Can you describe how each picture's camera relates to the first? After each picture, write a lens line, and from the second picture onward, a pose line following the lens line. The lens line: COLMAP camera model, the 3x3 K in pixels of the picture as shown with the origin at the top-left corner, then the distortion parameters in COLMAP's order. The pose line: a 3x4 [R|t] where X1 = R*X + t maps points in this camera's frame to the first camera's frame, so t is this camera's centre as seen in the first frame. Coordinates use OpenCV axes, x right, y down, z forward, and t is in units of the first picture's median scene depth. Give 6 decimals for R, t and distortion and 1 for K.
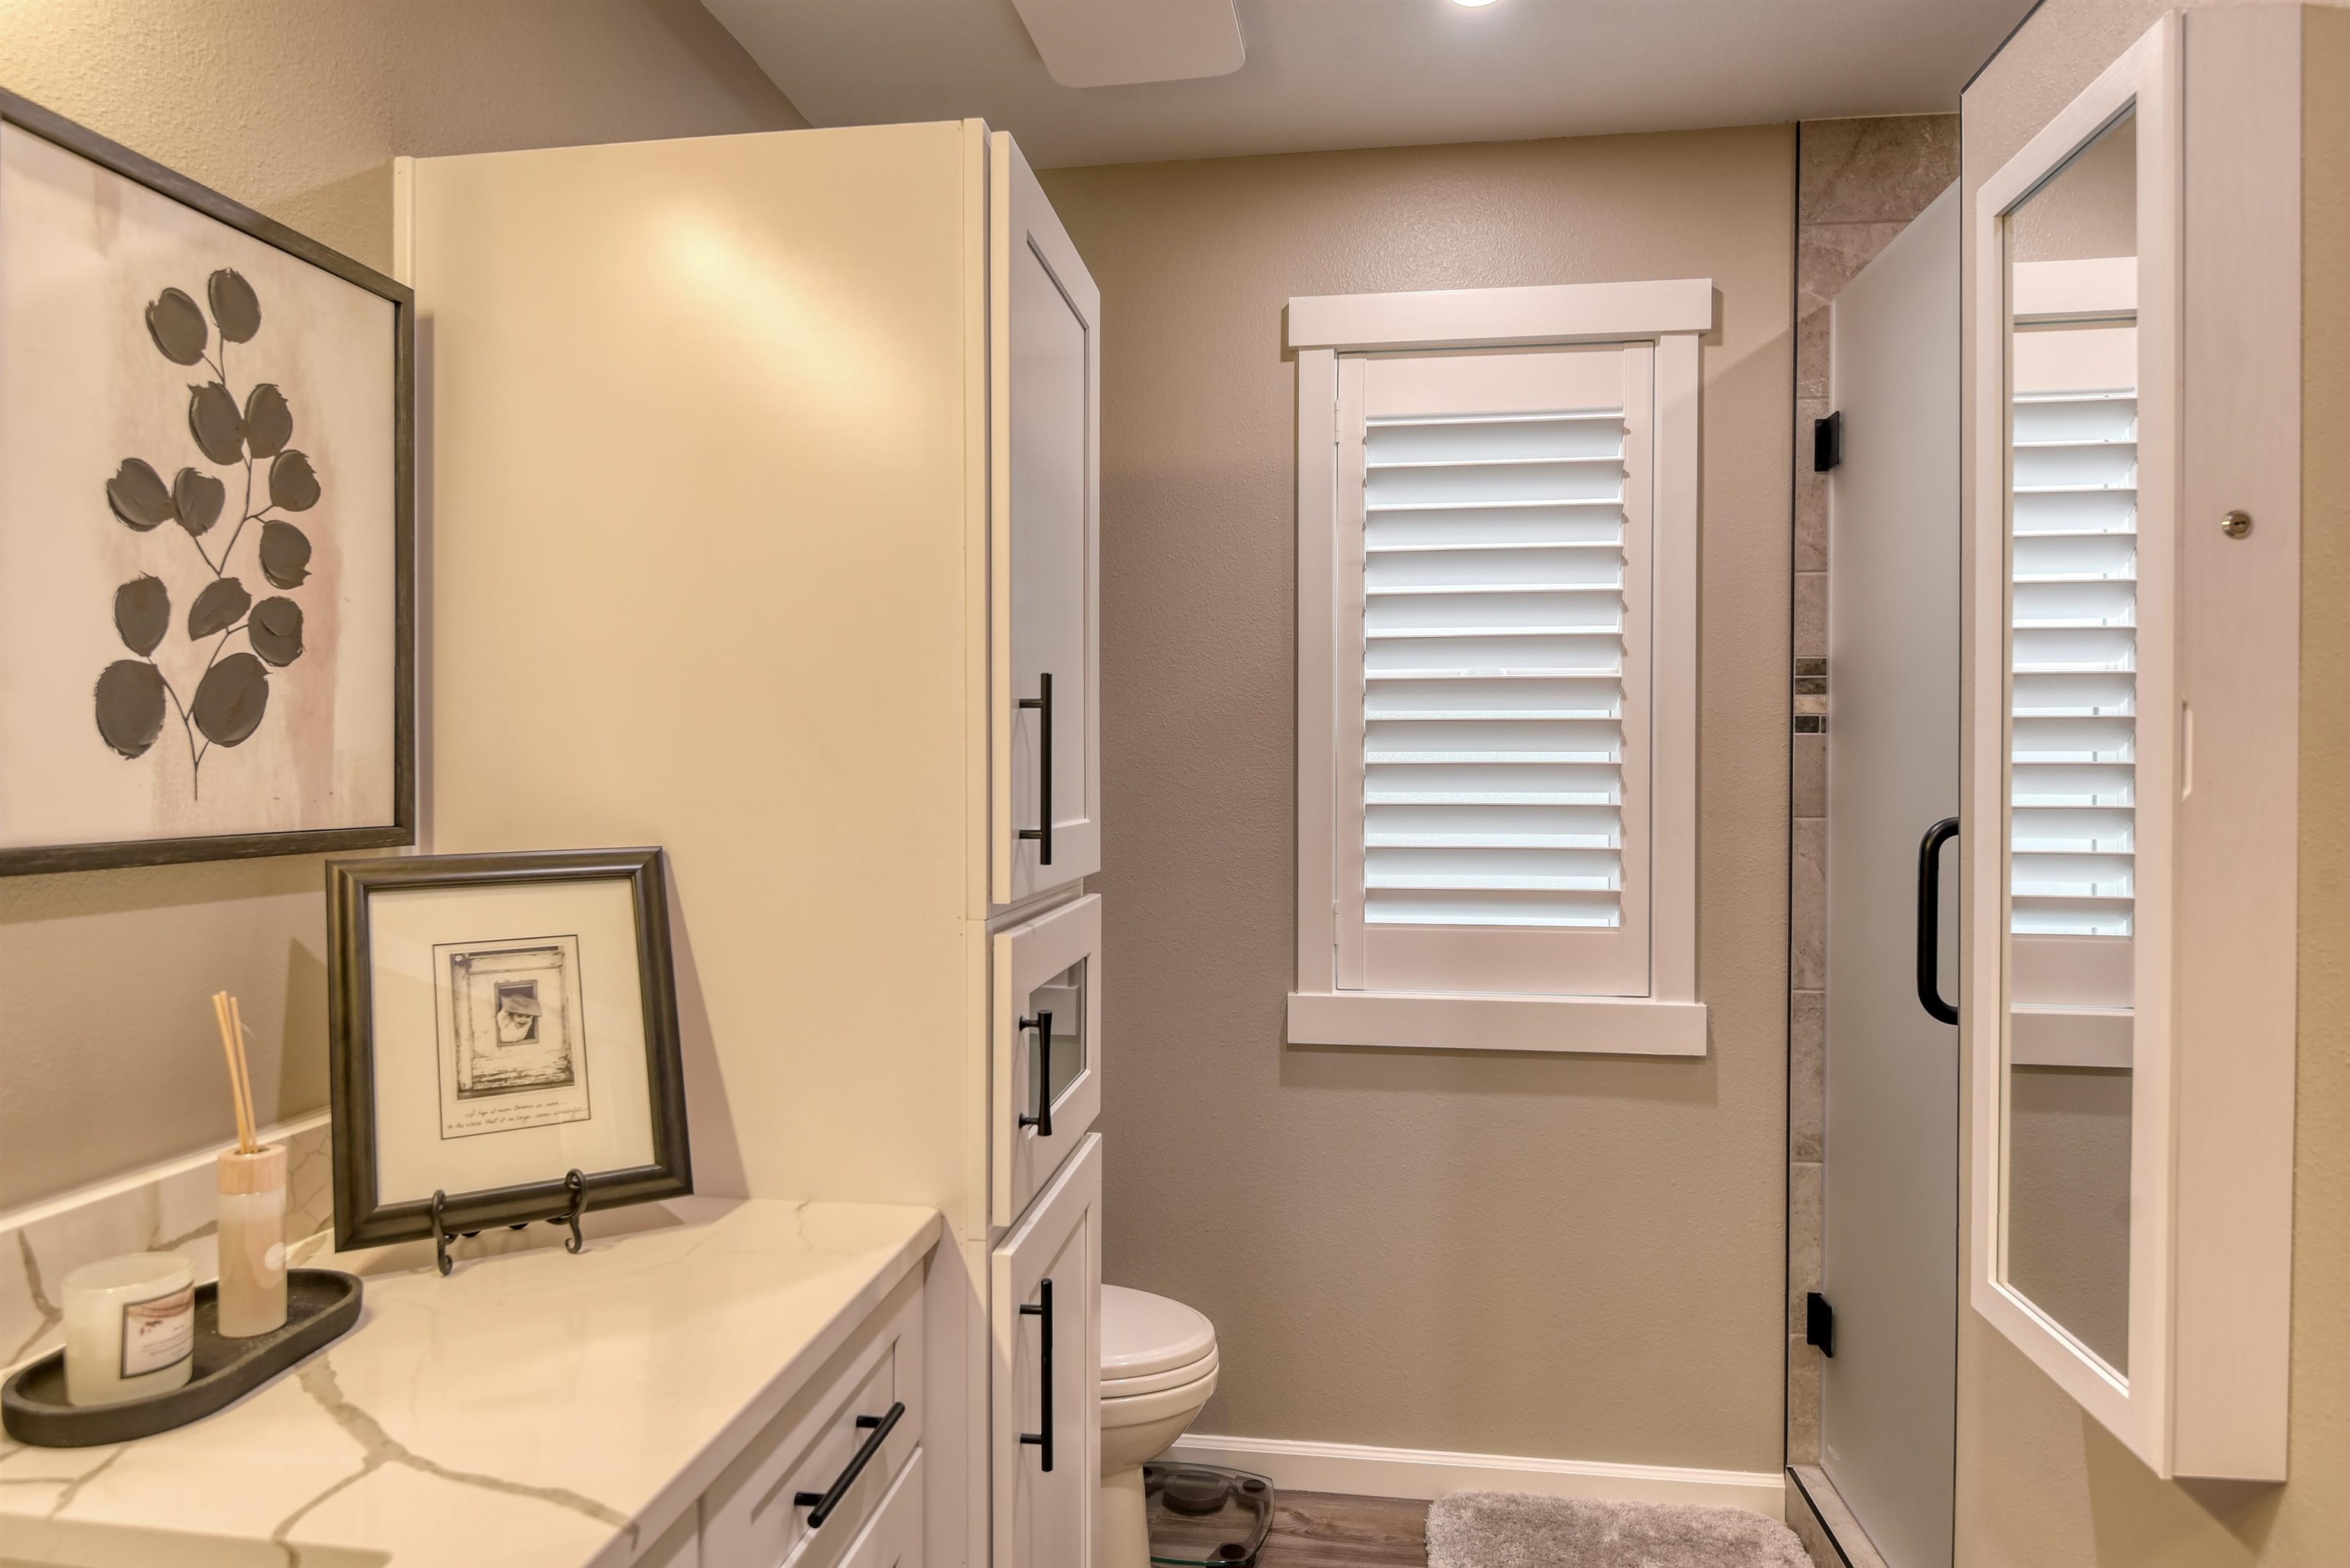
lens RADIAL K [[1384.9, 0, 1176.4], [0, 1384.9, 786.1], [0, 0, 1]] dist [-0.001673, -0.010912]
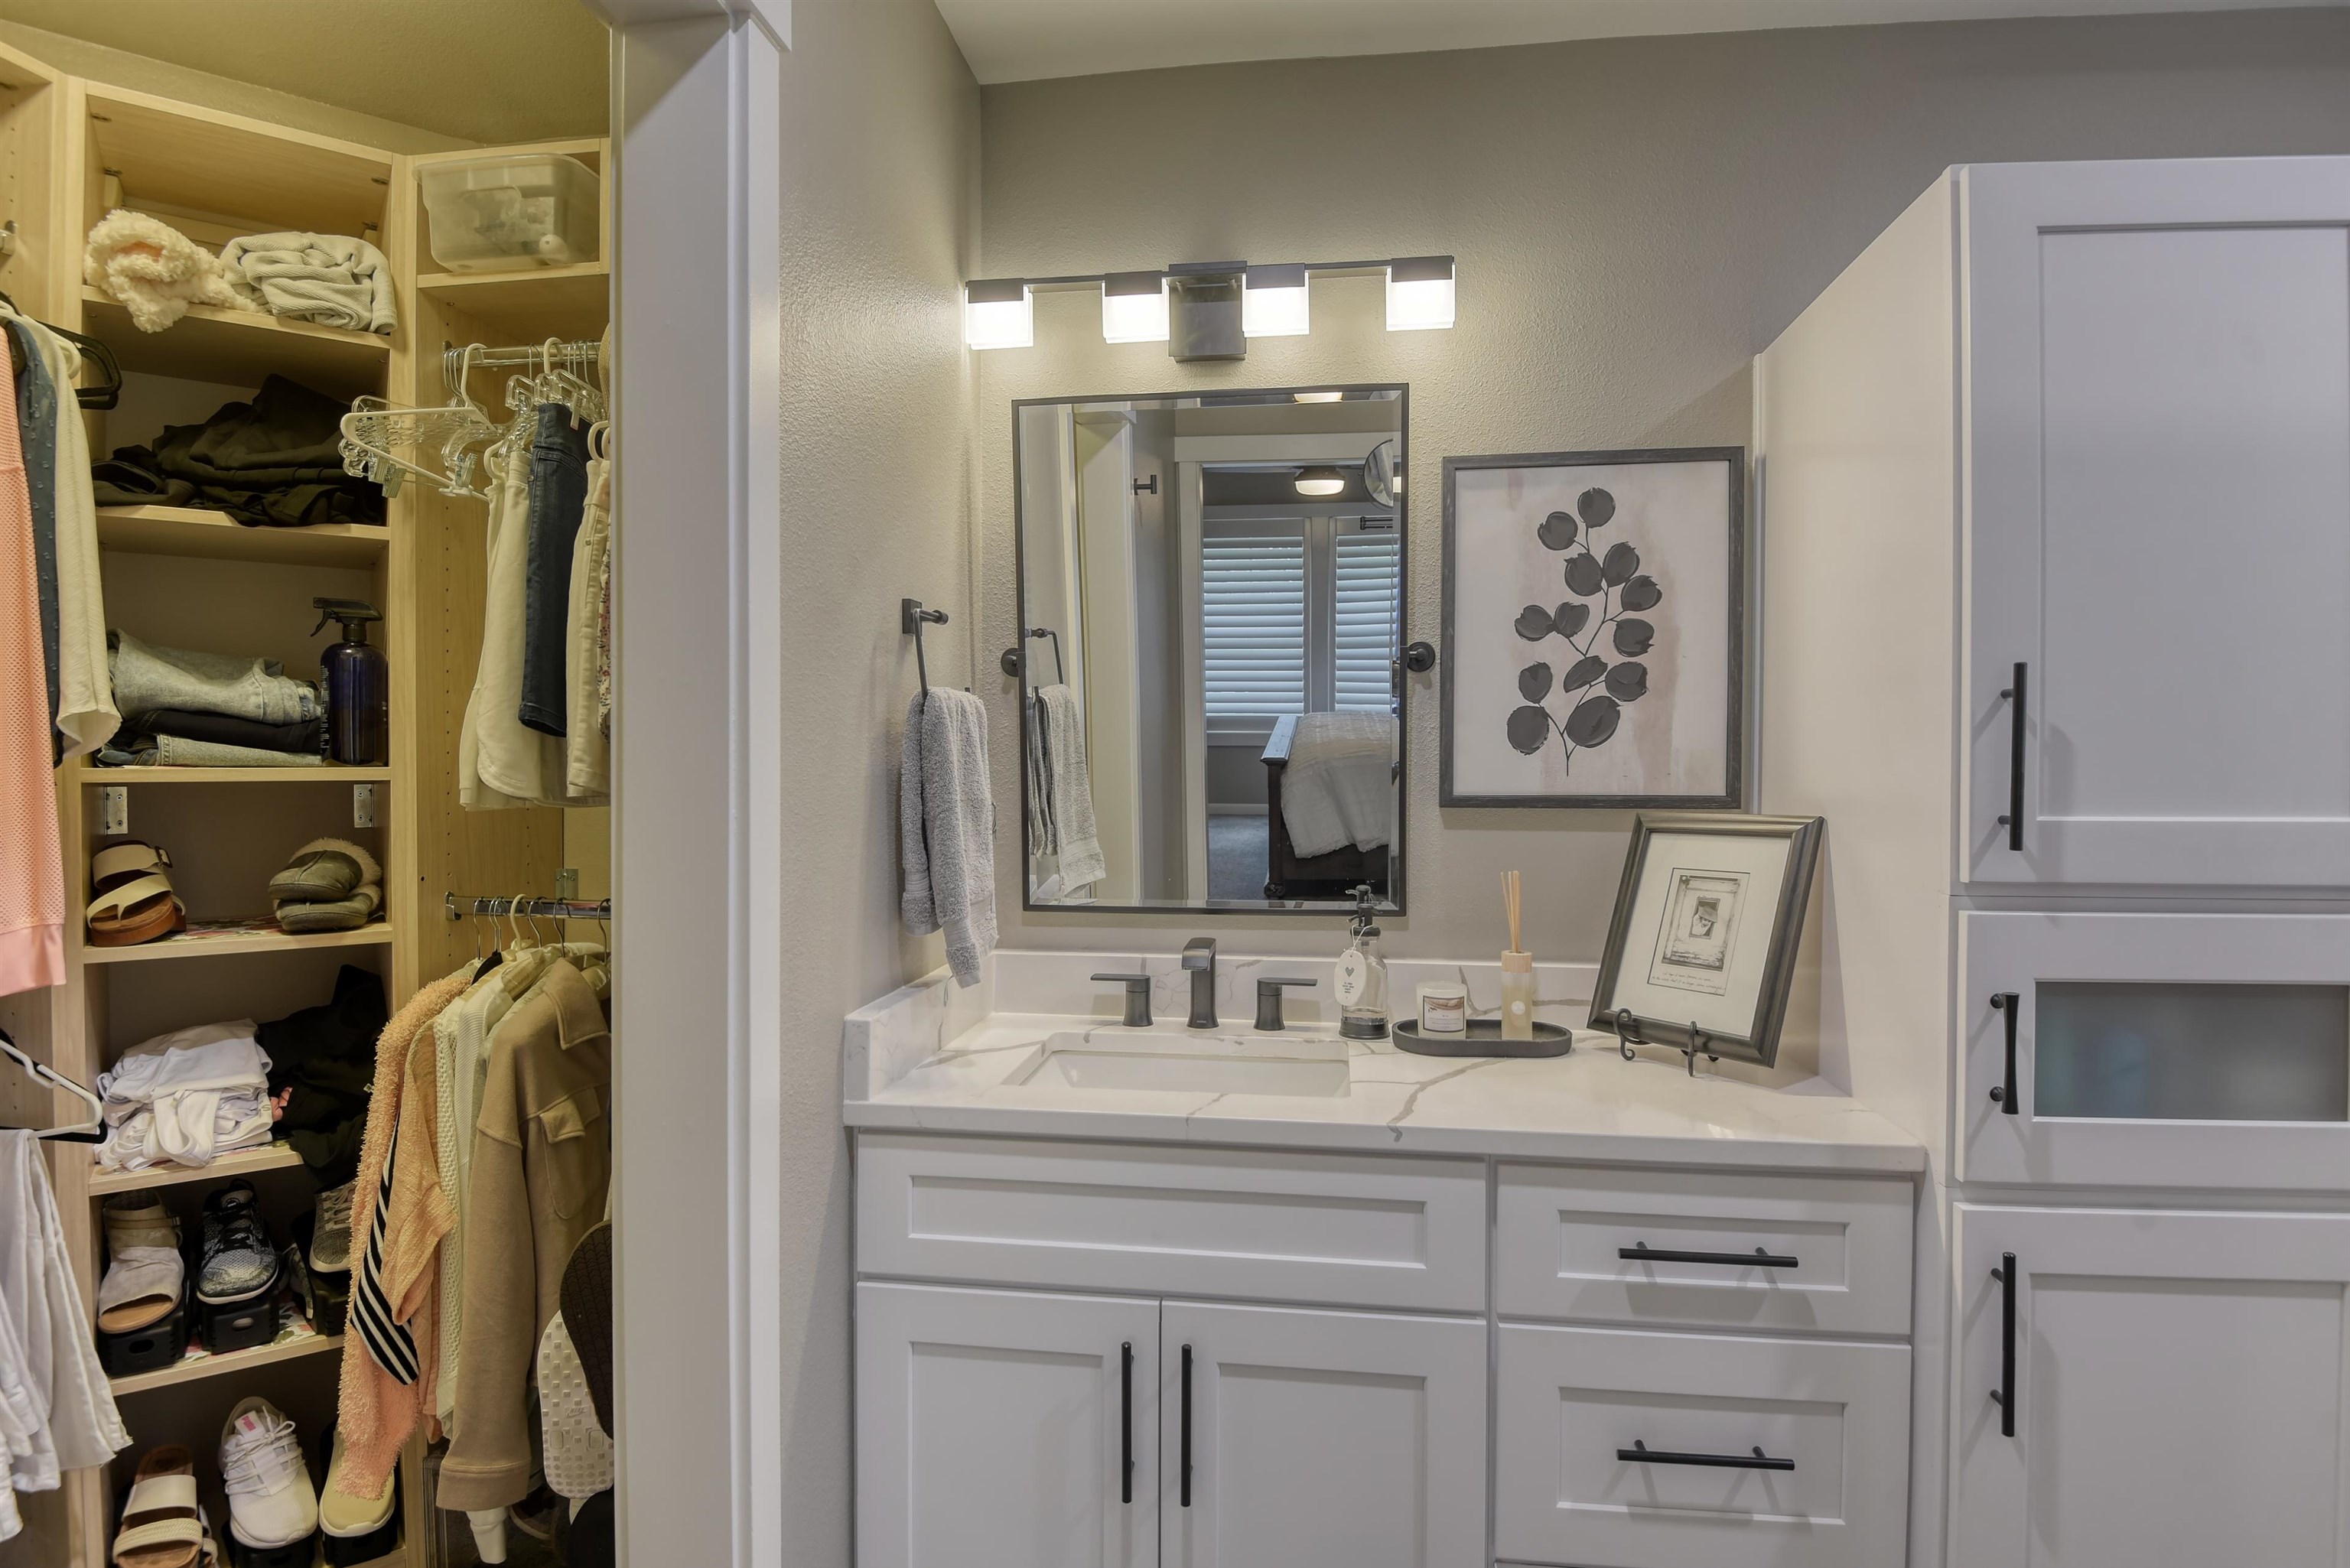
lens RADIAL K [[1178.9, 0, 1180.5], [0, 1178.9, 786.2], [0, 0, 1]] dist [-0.017624, -0.003749]
pose [[0.011290, 0.018314, -0.999769, 0.859595], [-0.011446, 0.999769, 0.018185, 0.000720], [0.999871, 0.011238, 0.011497, 0.421628]]
